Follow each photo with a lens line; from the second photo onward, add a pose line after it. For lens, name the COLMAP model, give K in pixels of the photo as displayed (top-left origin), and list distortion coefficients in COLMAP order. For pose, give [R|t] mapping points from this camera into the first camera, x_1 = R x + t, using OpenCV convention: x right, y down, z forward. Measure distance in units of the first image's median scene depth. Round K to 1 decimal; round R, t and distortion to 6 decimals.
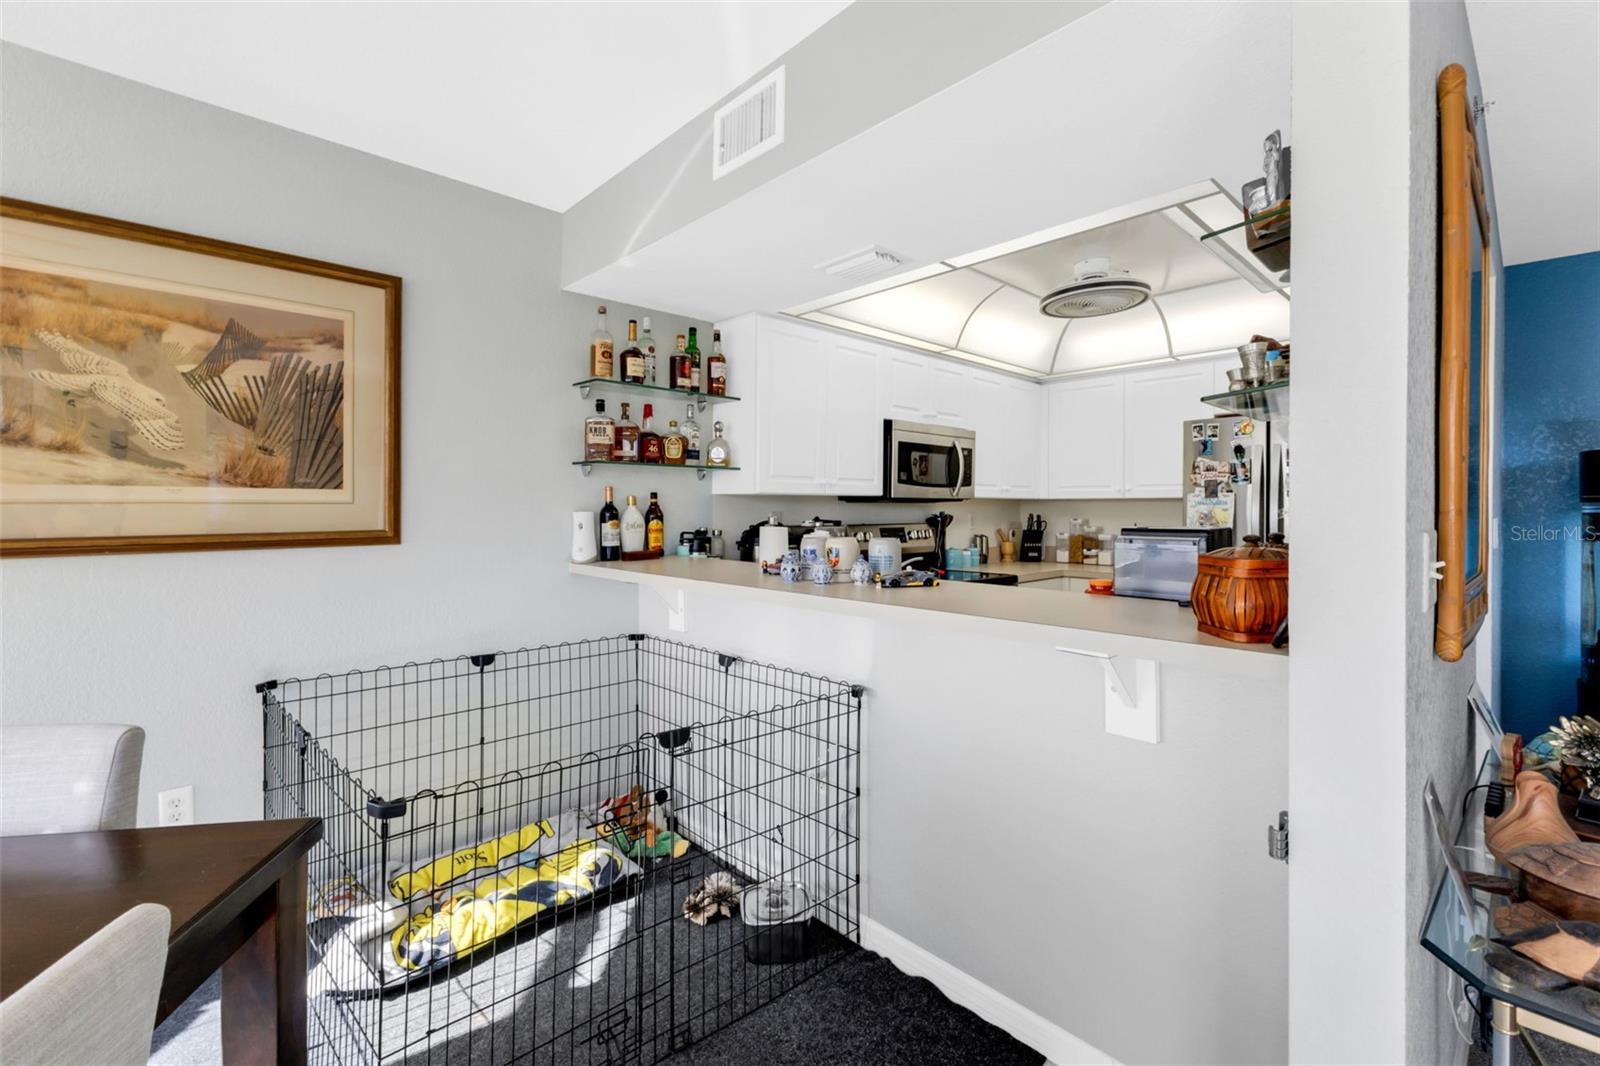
lens RADIAL K [[693.3, 0, 800.6], [0, 693.3, 505.8], [0, 0, 1]] dist [0.011512, 0.000440]
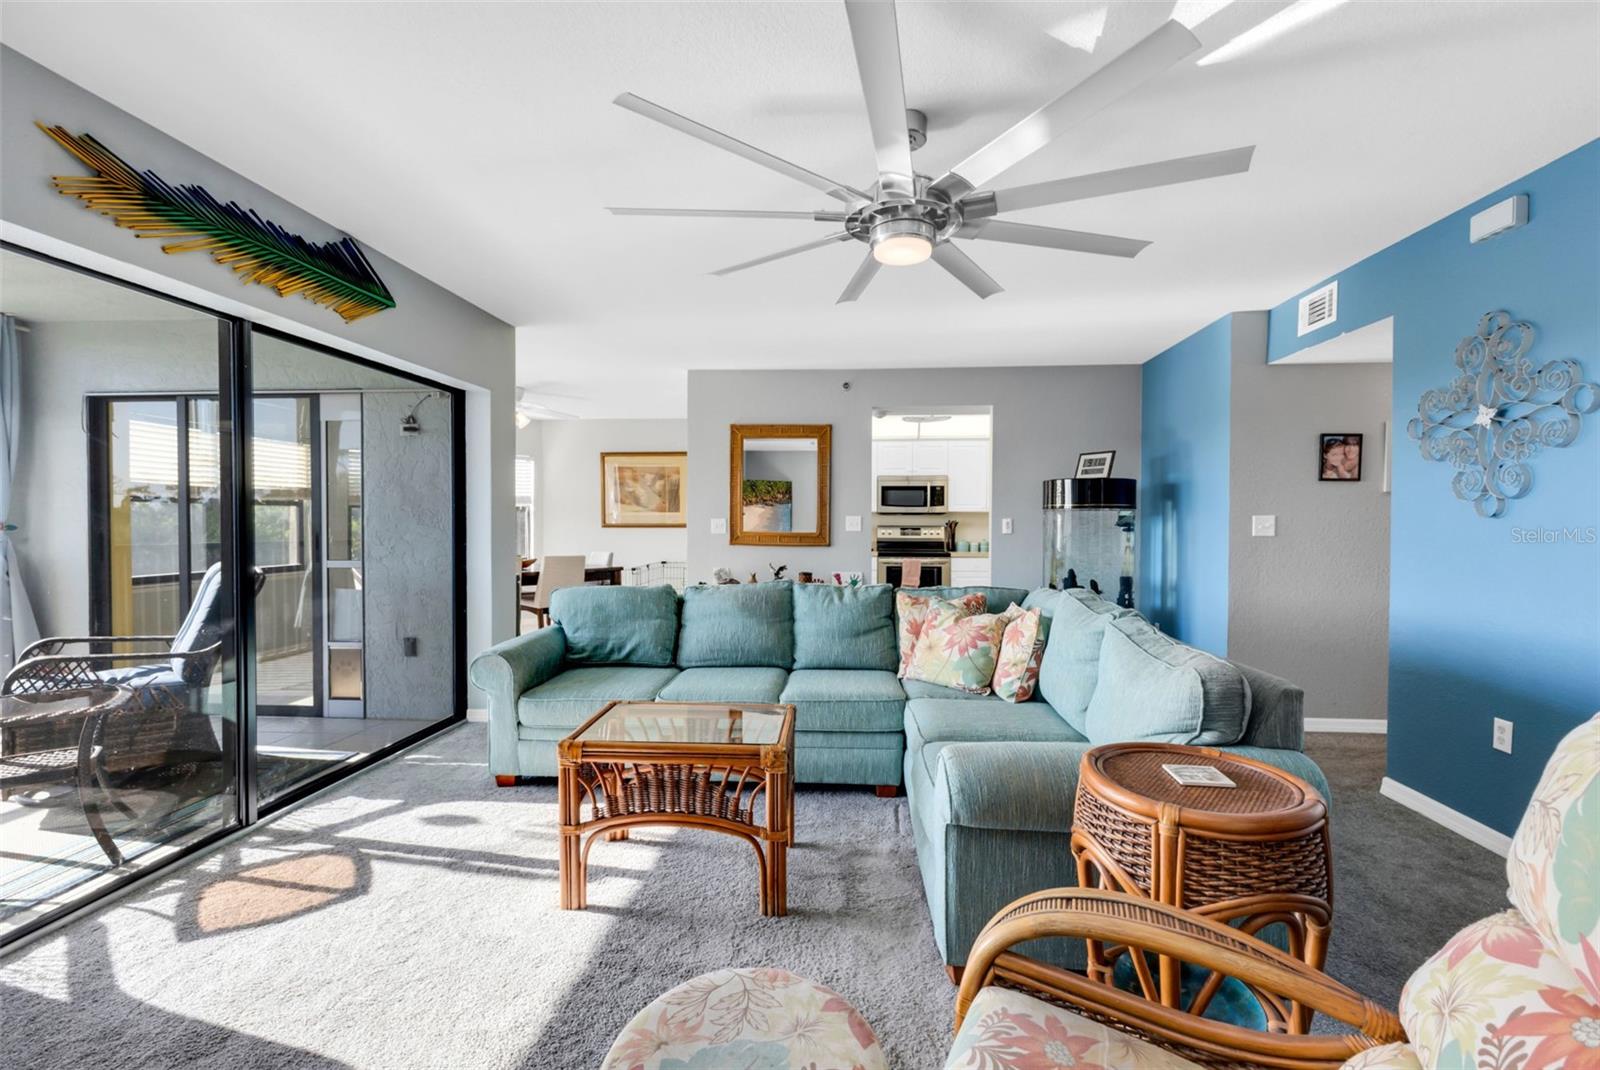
lens RADIAL K [[714.3, 0, 800.0], [0, 714.3, 535.0], [0, 0, 1]] dist [0.010613, -0.000097]
pose [[0.668436, 0.011160, -0.743686, 1.955696], [0.001311, 0.999868, 0.016183, 0.026113], [0.743769, -0.011792, 0.668333, -0.797487]]
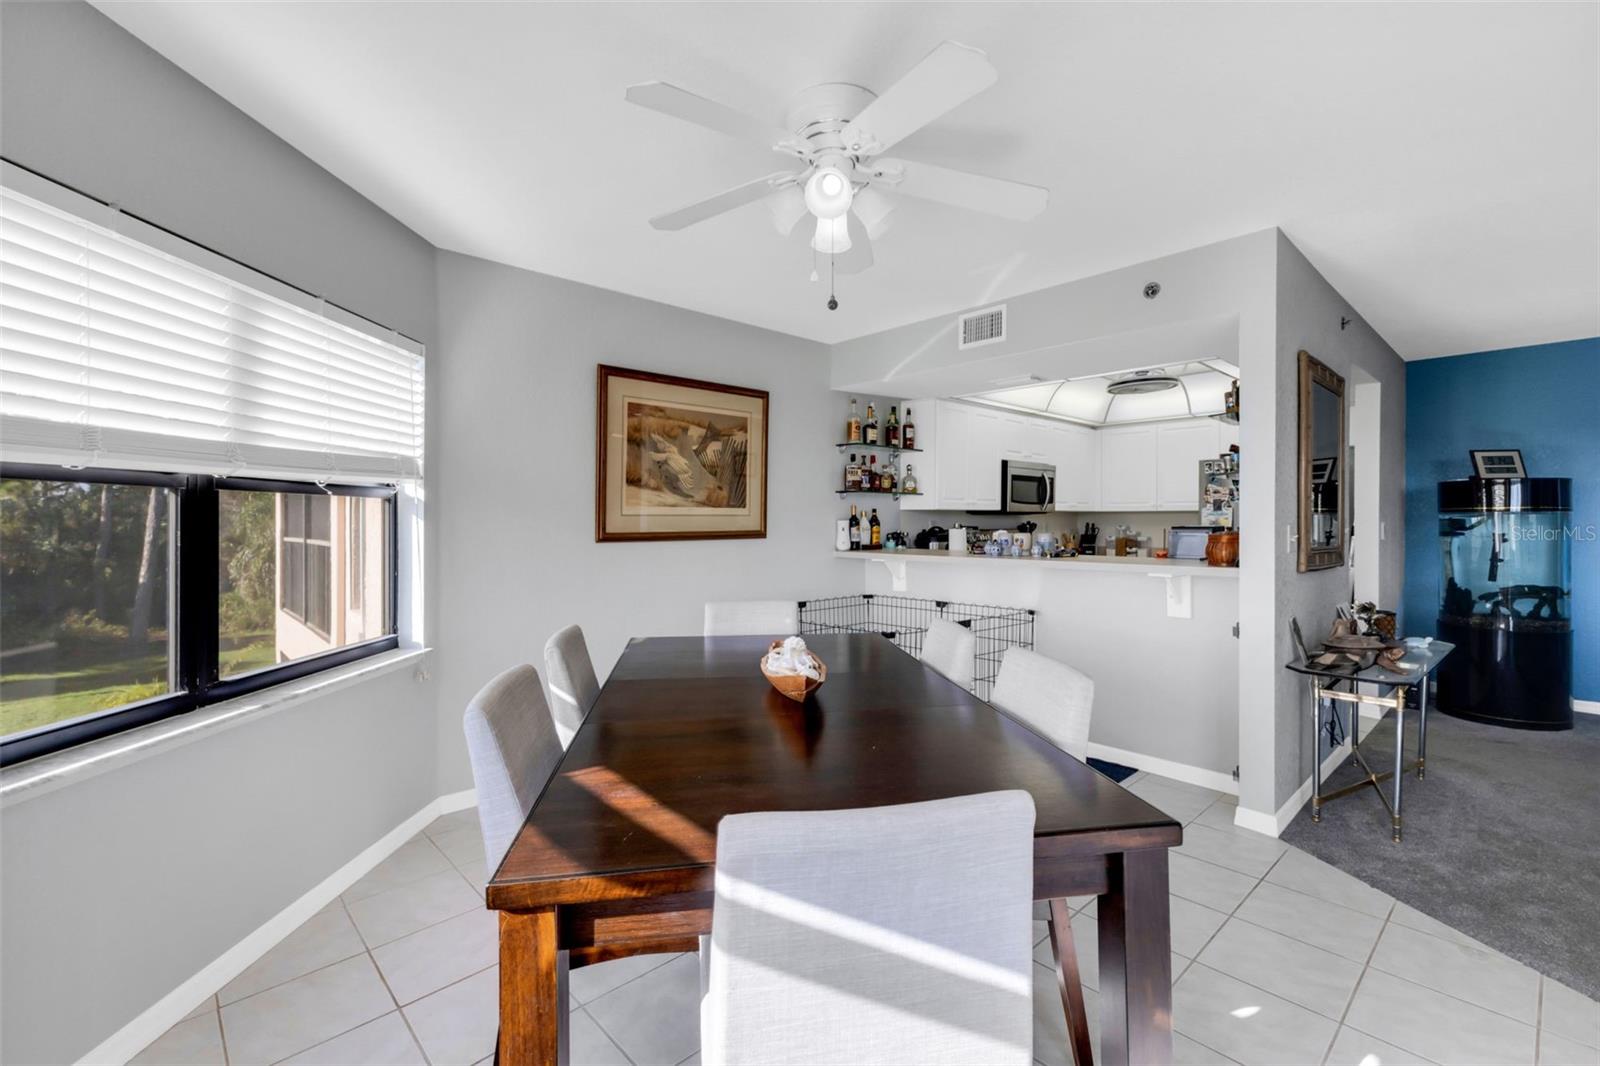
lens RADIAL K [[703.2, 0, 804.4], [0, 703.2, 522.5], [0, 0, 1]] dist [0.008669, 0.000248]
pose [[0.999993, -0.003156, -0.002237, -0.377845], [0.003167, 0.999982, 0.005130, 0.003838], [0.002220, -0.005137, 0.999984, -0.664259]]
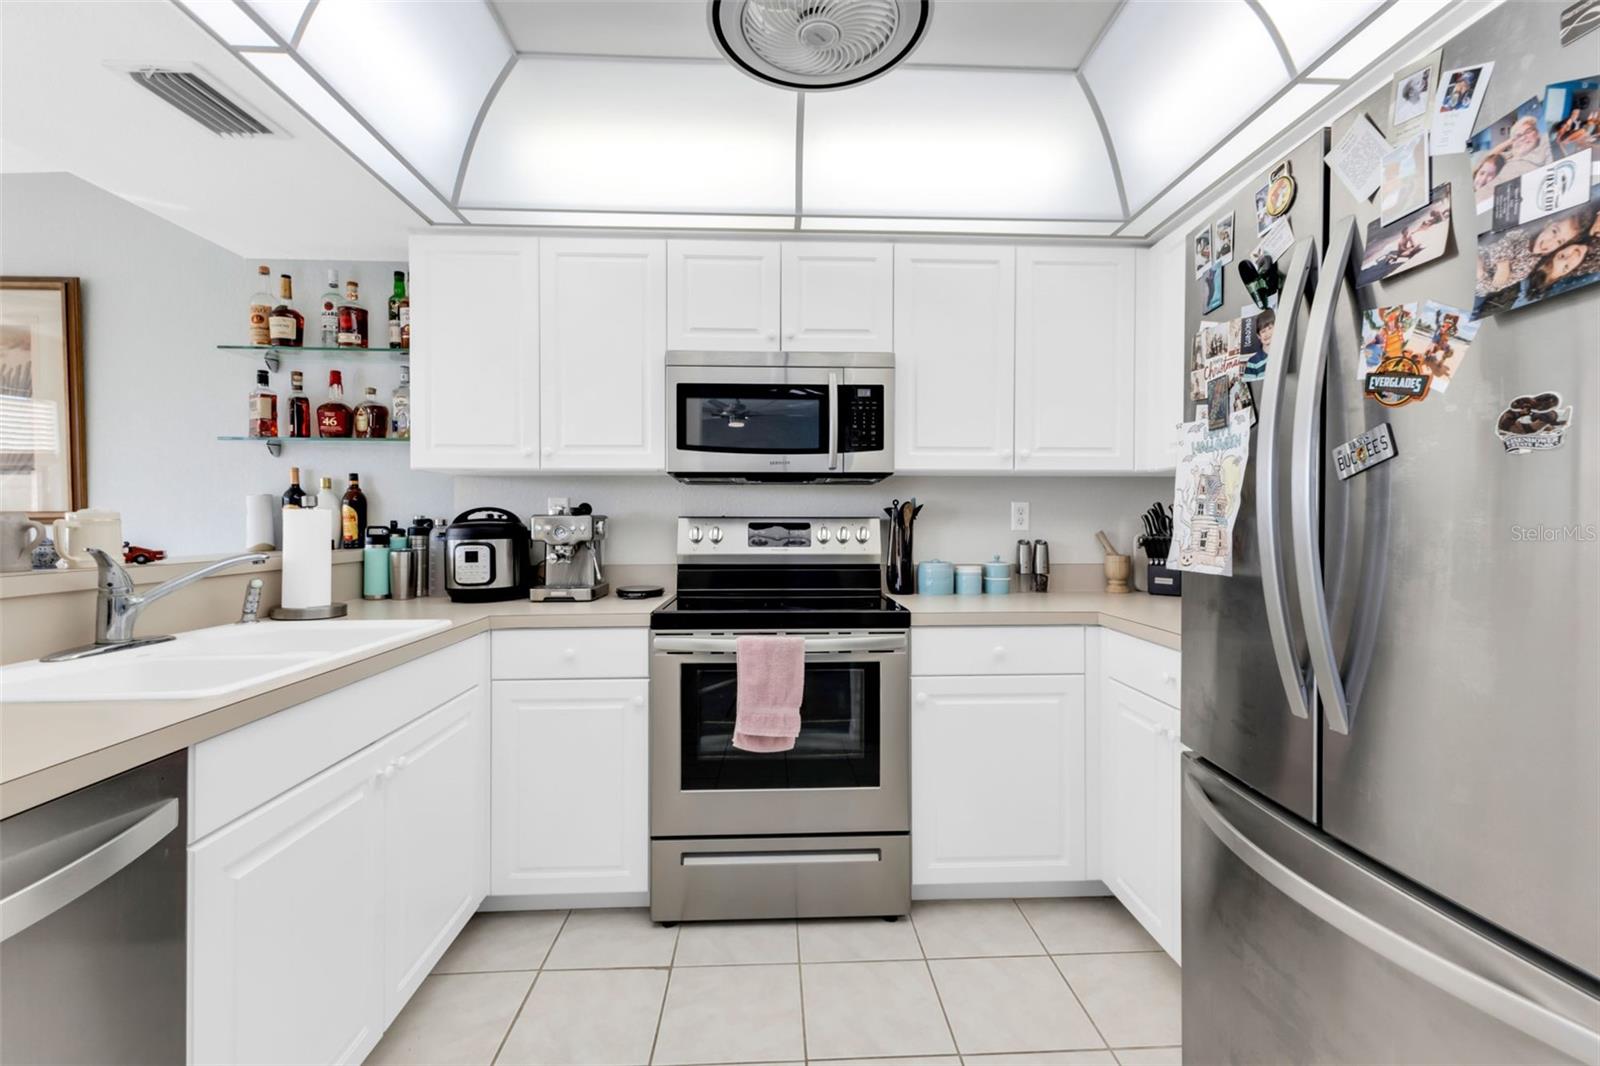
lens RADIAL K [[703.2, 0, 804.4], [0, 703.2, 522.5], [0, 0, 1]] dist [0.008669, 0.000248]
pose [[0.759578, 0.001258, -0.650415, 0.790912], [0.002254, 0.999987, 0.004567, 0.039407], [0.650412, -0.004936, 0.759566, 0.710342]]
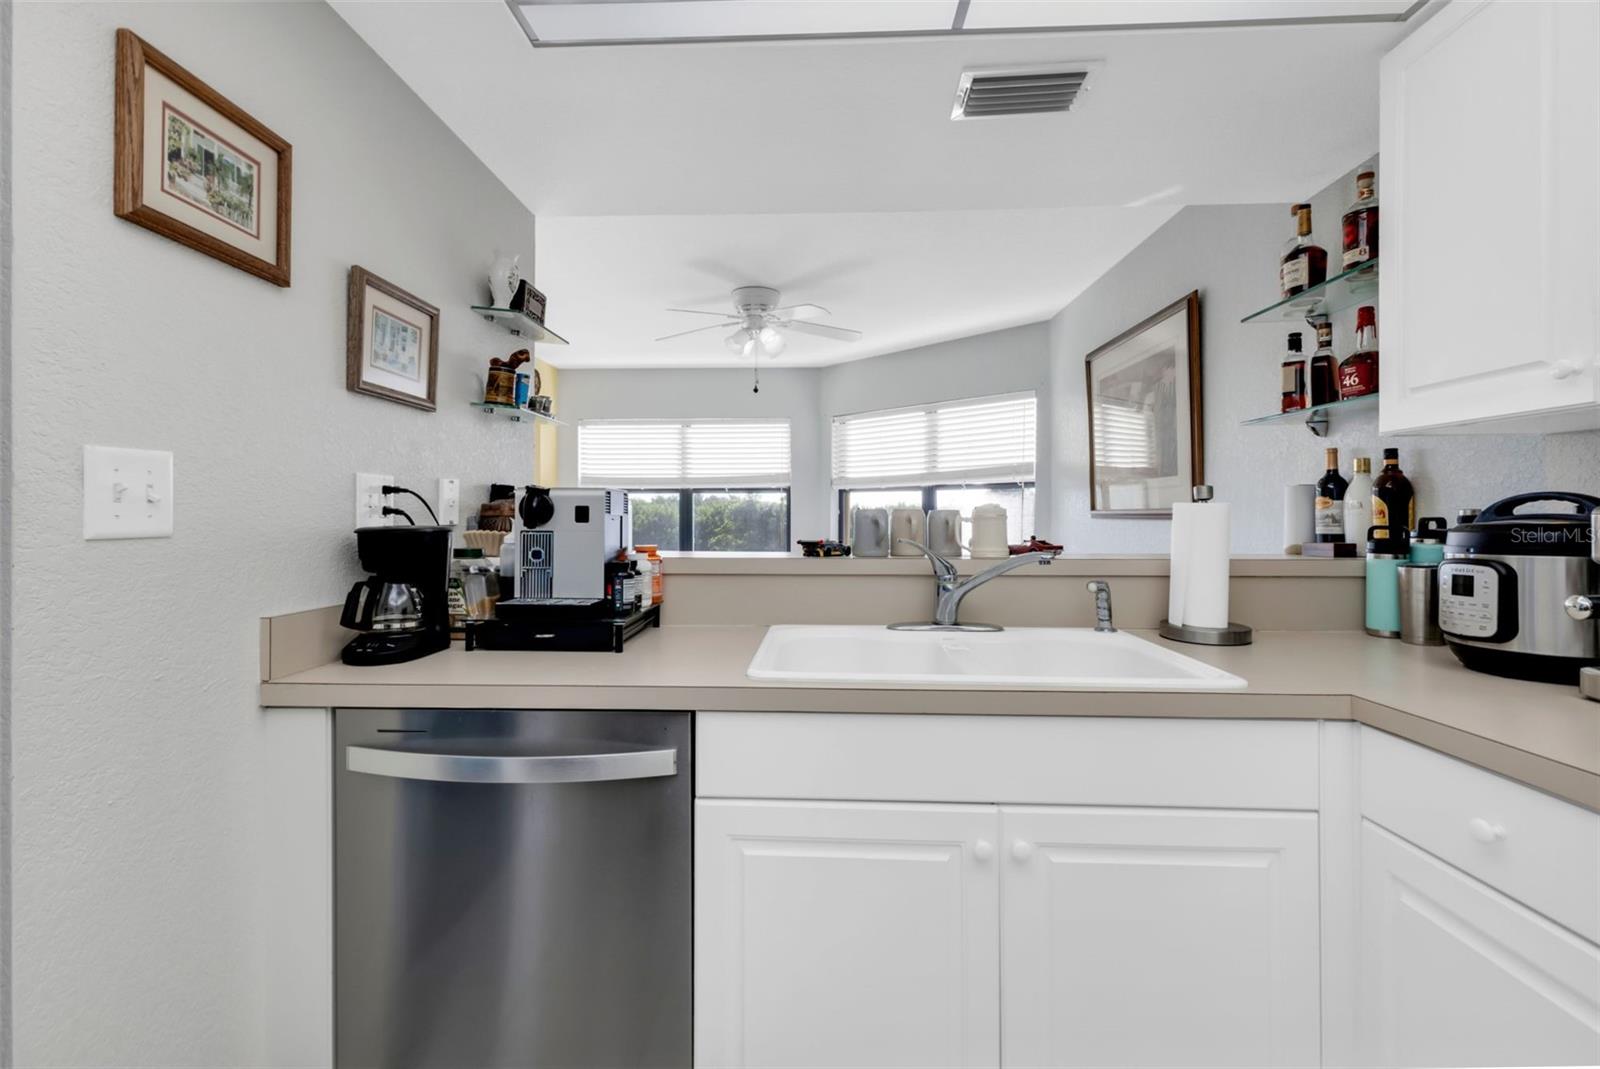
lens RADIAL K [[705.7, 0, 778.9], [0, 705.7, 516.2], [0, 0, 1]] dist [-0.001615, -0.000508]
pose [[-0.723437, -0.000169, -0.690390, 0.584554], [0.000395, 1.000000, -0.000658, 0.038940], [0.690390, -0.000748, -0.723437, 1.090461]]
